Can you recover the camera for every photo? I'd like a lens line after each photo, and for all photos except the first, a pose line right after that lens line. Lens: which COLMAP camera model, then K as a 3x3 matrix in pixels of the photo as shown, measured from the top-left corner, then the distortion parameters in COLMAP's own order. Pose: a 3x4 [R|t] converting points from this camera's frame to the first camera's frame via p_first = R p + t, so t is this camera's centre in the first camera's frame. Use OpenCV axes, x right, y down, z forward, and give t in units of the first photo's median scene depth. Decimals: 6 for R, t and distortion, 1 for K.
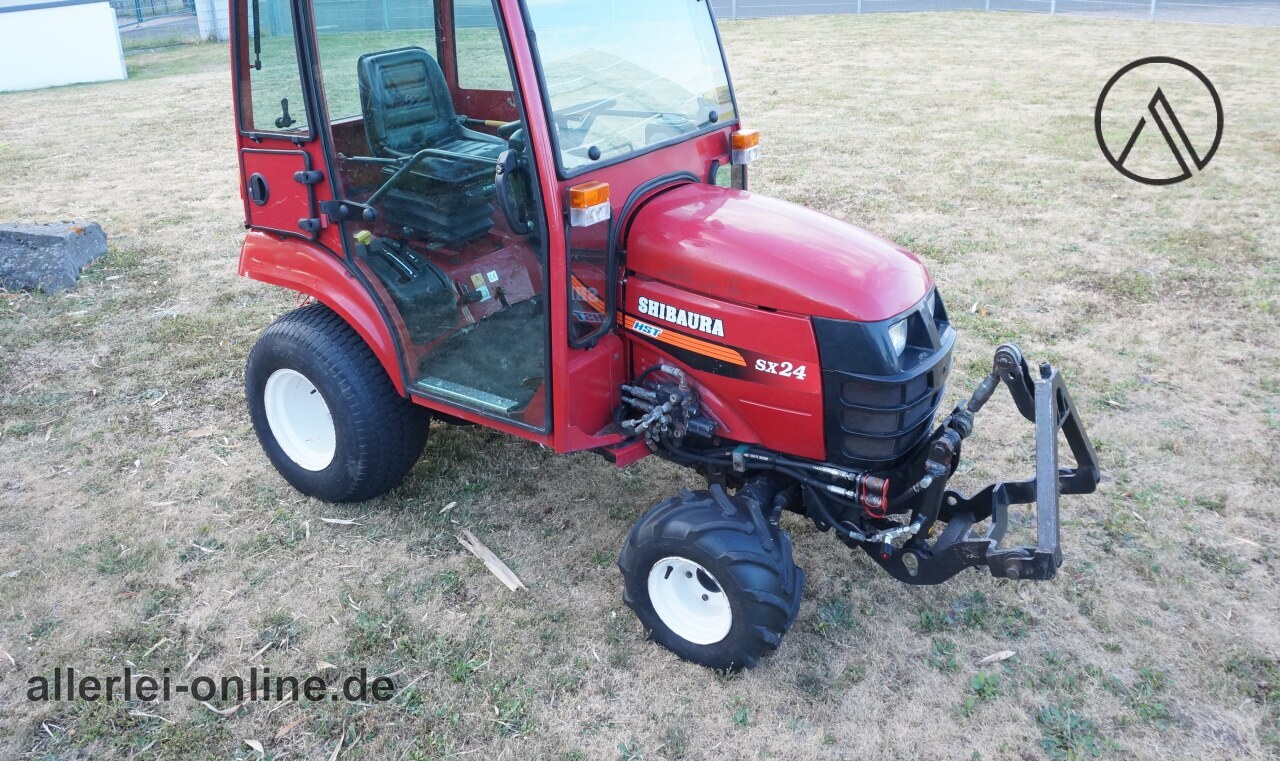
lens RADIAL K [[1028.8, 0, 617.5], [0, 1028.8, 244.2], [0, 0, 1]] dist [-0.025975, -0.003367]
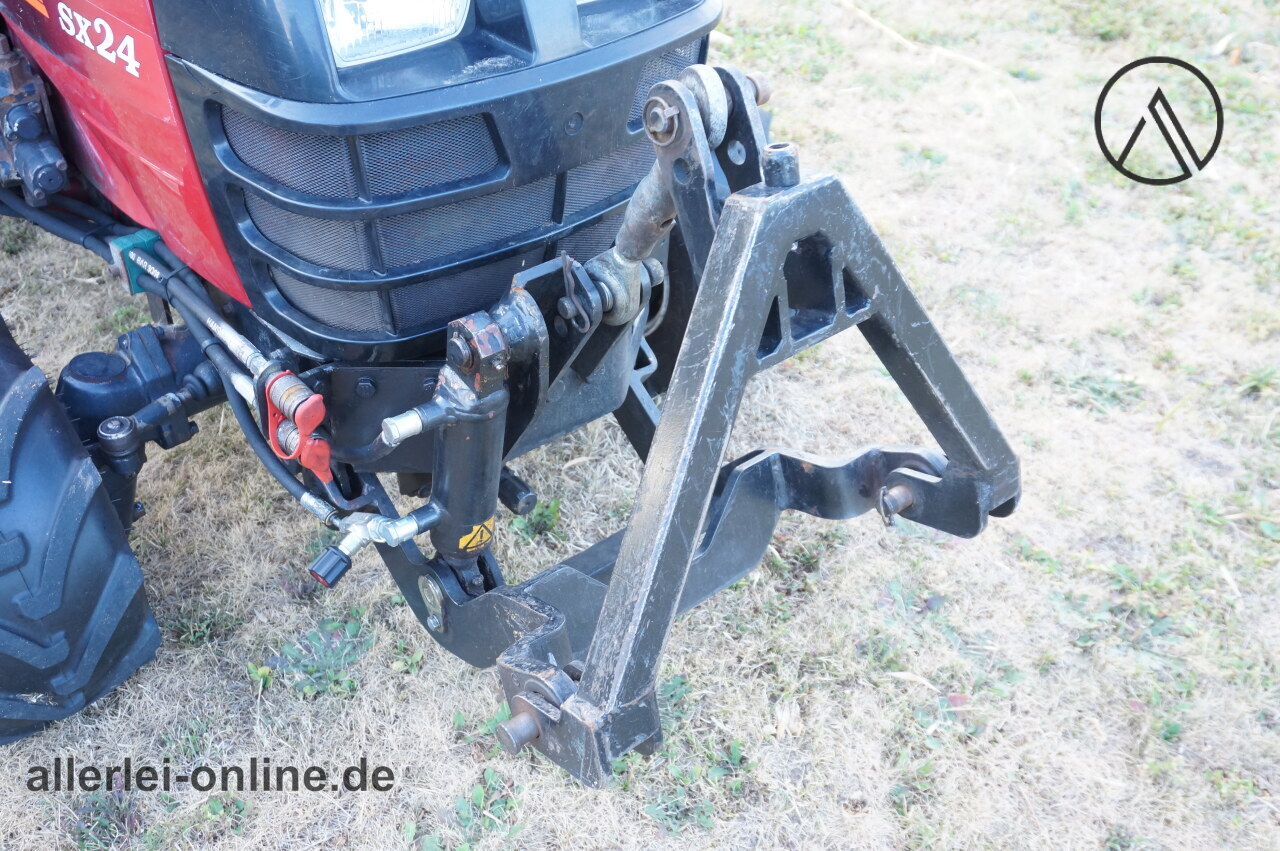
lens RADIAL K [[1349.0, 0, 632.5], [0, 1349.0, 427.5], [0, 0, 1]] dist [-0.000708, 0.000000]
pose [[0.963955, 0.204732, -0.169931, 0.416676], [-0.128260, 0.917132, 0.377384, 0.043921], [0.233111, -0.341986, 0.910332, 0.547084]]
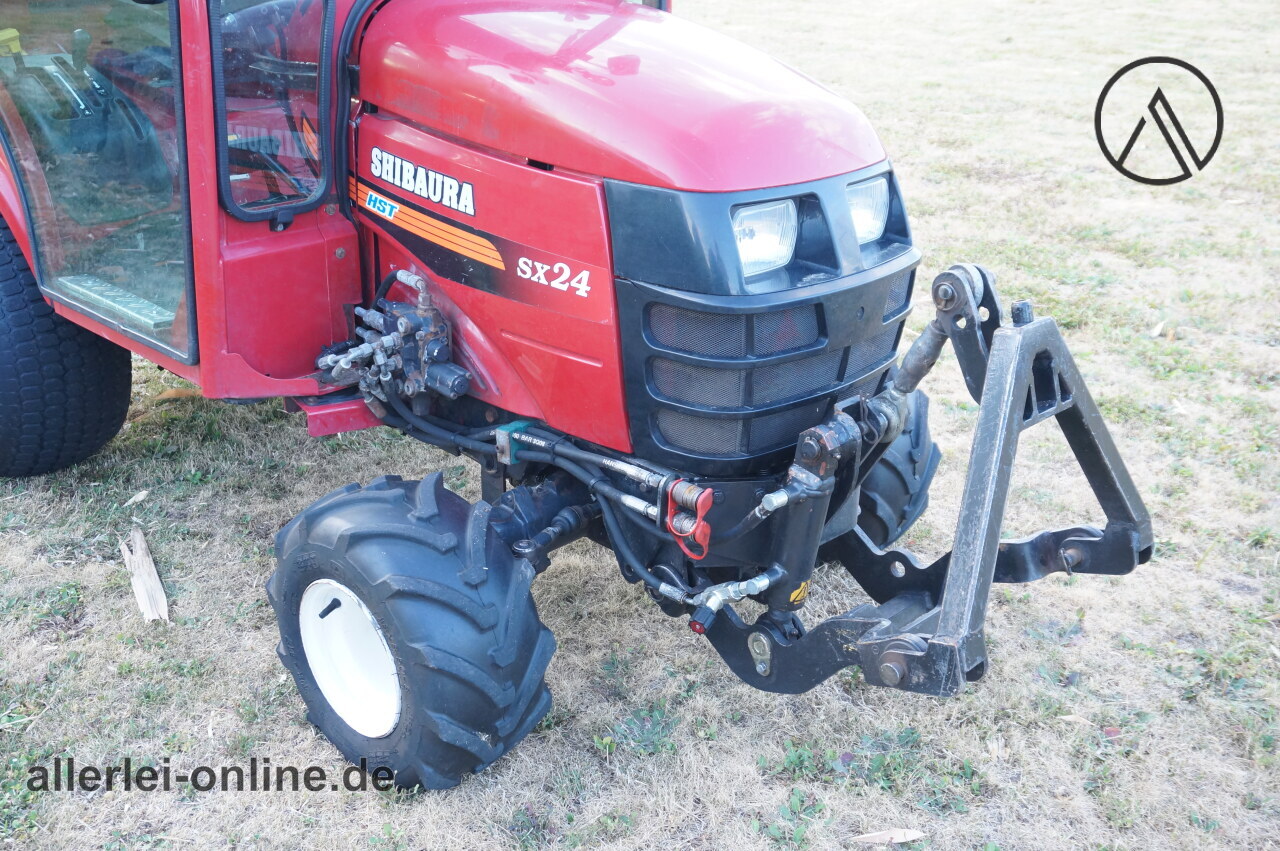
lens RADIAL K [[1417.3, 0, 636.0], [0, 1417.3, 415.8], [0, 0, 1]] dist [0.011033, 0.000000]
pose [[0.985582, 0.107100, -0.130988, 0.294489], [-0.094486, 0.990591, 0.099006, 0.110032], [0.140359, -0.085202, 0.986428, 0.231510]]
